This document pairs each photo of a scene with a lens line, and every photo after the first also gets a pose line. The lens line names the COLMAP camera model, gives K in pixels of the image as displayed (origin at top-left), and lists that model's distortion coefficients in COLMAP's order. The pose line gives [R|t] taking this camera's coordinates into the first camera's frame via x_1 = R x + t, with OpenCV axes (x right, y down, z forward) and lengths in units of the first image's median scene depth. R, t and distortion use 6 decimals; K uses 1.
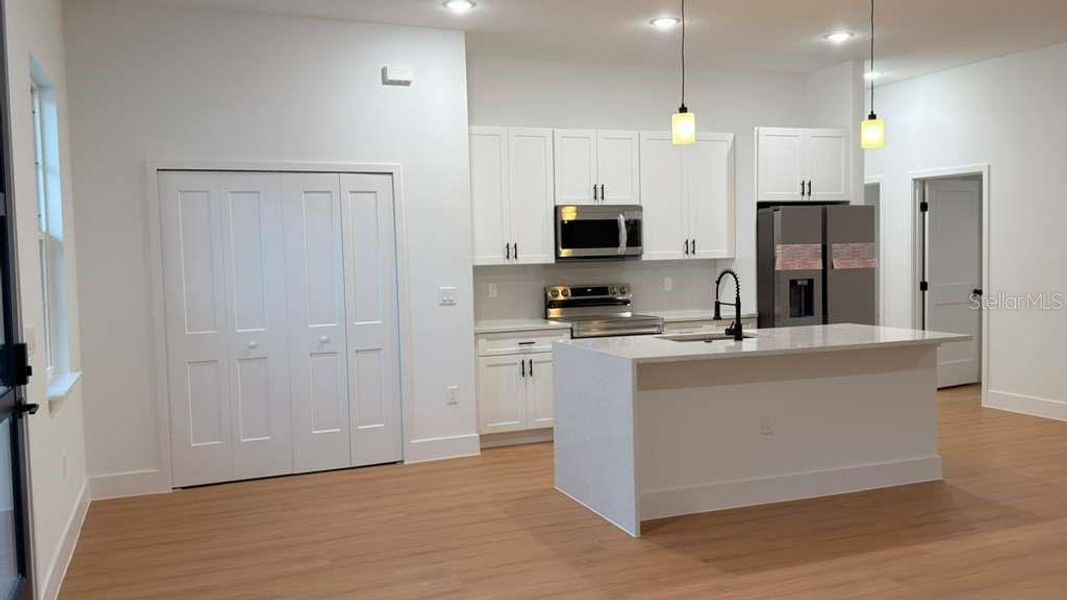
lens RADIAL K [[904.4, 0, 544.8], [0, 904.4, 303.0], [0, 0, 1]] dist [0.123388, -0.188062]
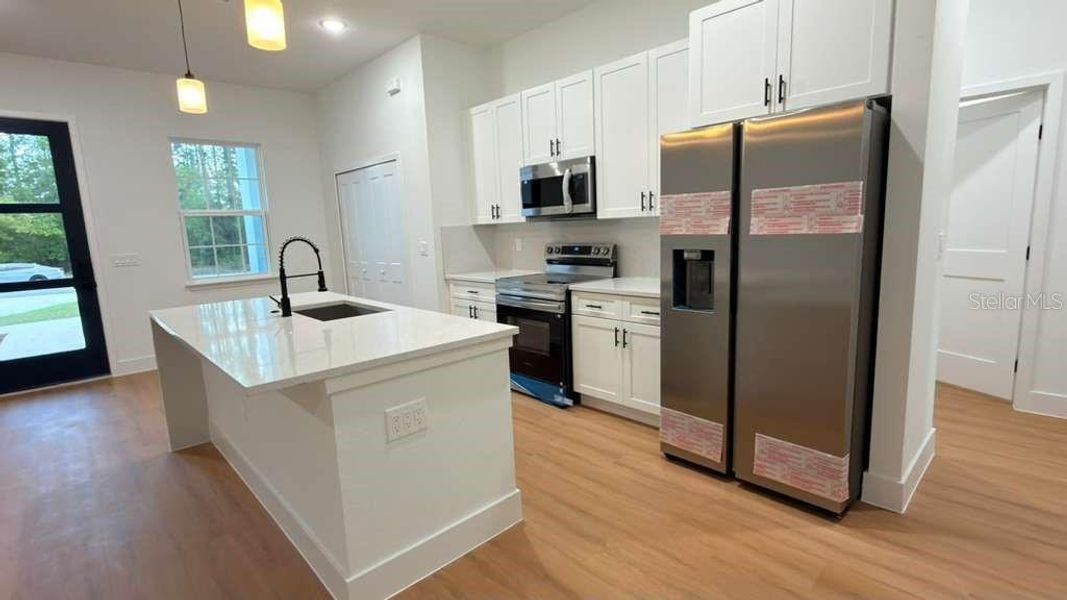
lens RADIAL K [[499.6, 0, 535.6], [0, 499.6, 303.0], [0, 0, 1]] dist [0.000949, -0.000774]
pose [[0.365523, 0.153223, -0.918104, 0.565871], [-0.023016, 0.987544, 0.155649, -0.041312], [0.930518, -0.035762, 0.364497, 0.778492]]
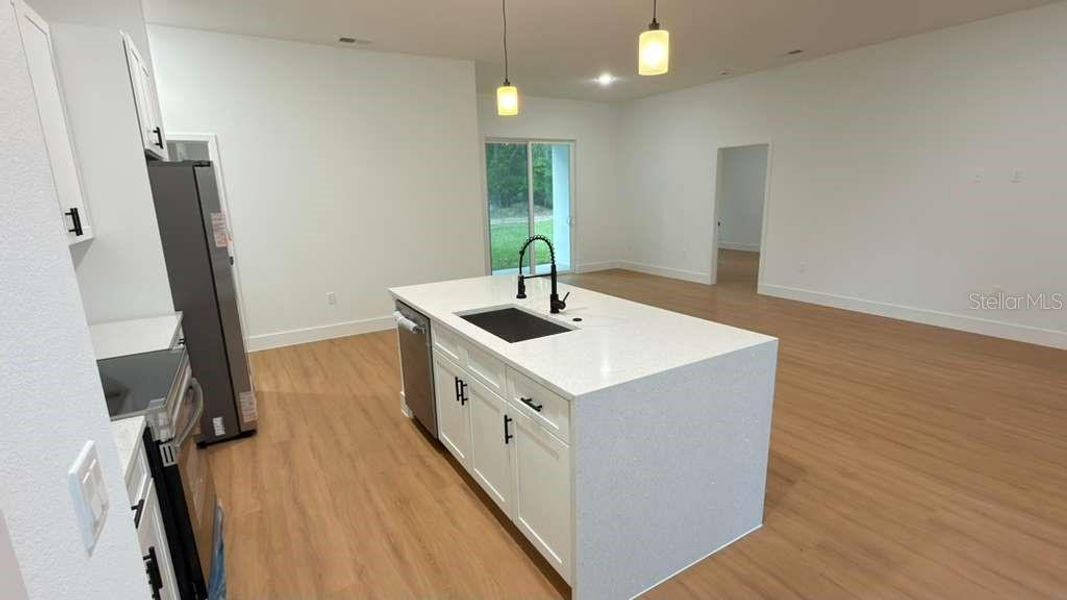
lens RADIAL K [[499.6, 0, 531.9], [0, 499.6, 300.6], [0, 0, 1]] dist [0.000949, -0.000774]
pose [[-0.154133, -0.193338, 0.968950, -0.195800], [0.087941, 0.974092, 0.208353, -0.056593], [-0.984129, 0.117324, -0.133138, 0.805770]]
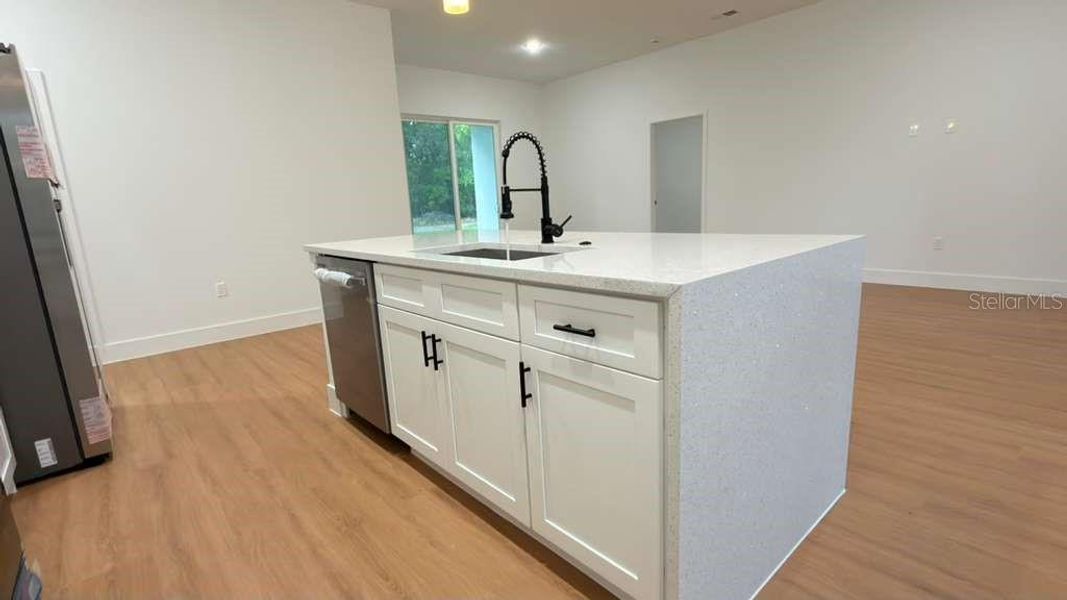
lens RADIAL K [[499.6, 0, 531.8], [0, 499.6, 299.5], [0, 0, 1]] dist [0.000949, -0.000774]
pose [[-0.329514, -0.148800, 0.932351, -0.101404], [0.112497, 0.974280, 0.195251, 0.006060], [-0.937425, 0.169225, -0.304299, 0.838593]]
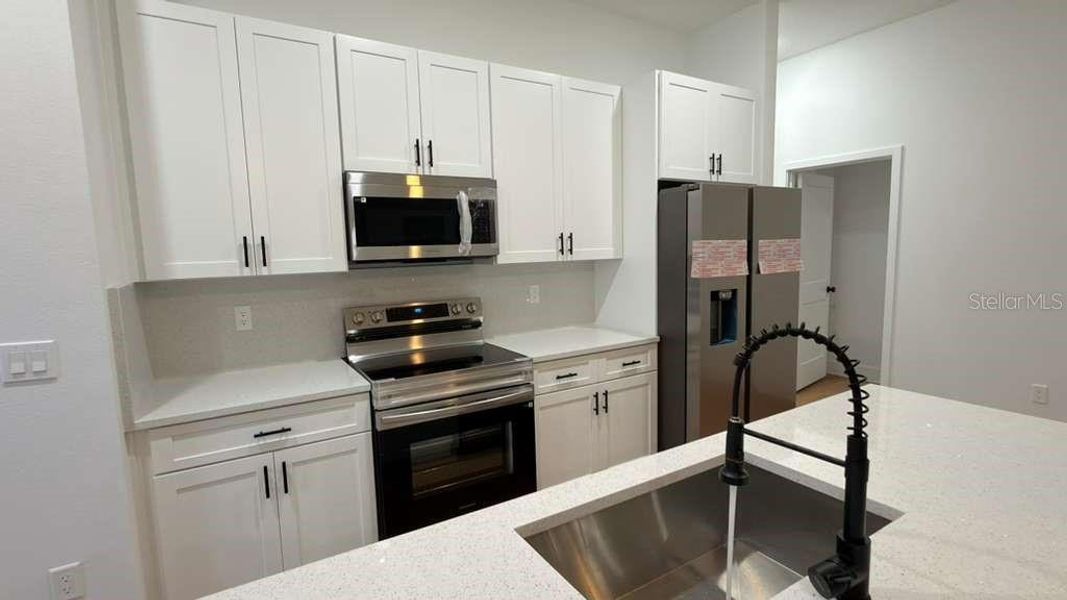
lens RADIAL K [[499.6, 0, 534.2], [0, 499.6, 301.2], [0, 0, 1]] dist [0.000949, -0.000774]
pose [[0.986141, -0.021517, 0.164506, 0.075048], [0.013556, 0.998689, 0.049360, -0.038690], [-0.165352, -0.046446, 0.985140, 0.650494]]
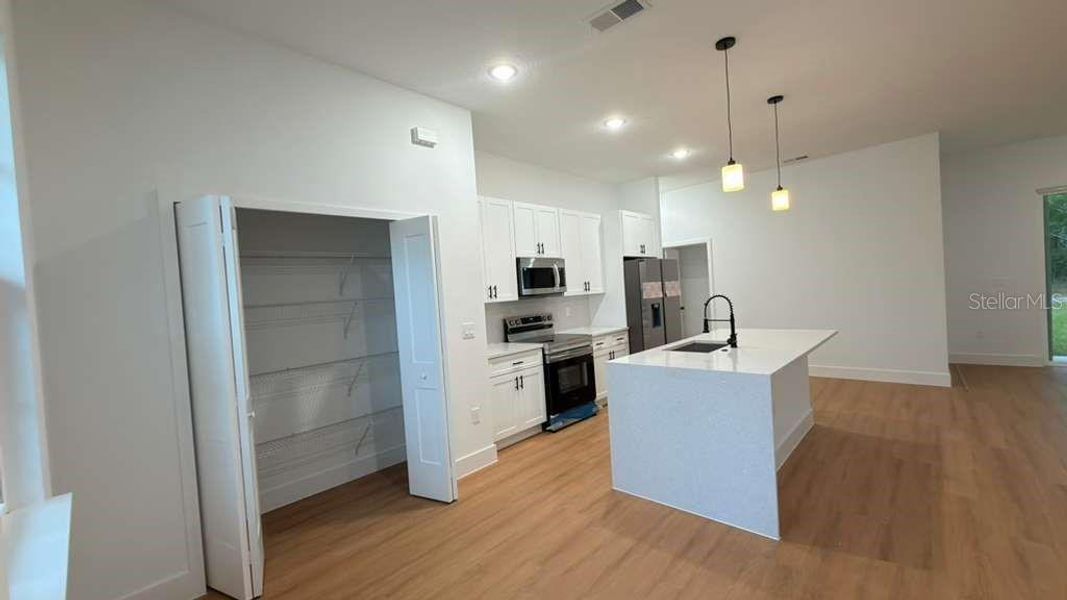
lens RADIAL K [[425.4, 0, 535.3], [0, 425.4, 301.6], [0, 0, 1]] dist [0.001632, -0.001729]
pose [[0.905786, -0.046687, 0.421156, -0.227994], [0.069406, 0.996835, -0.038767, -0.015598], [-0.418013, 0.064346, 0.906159, 0.411200]]
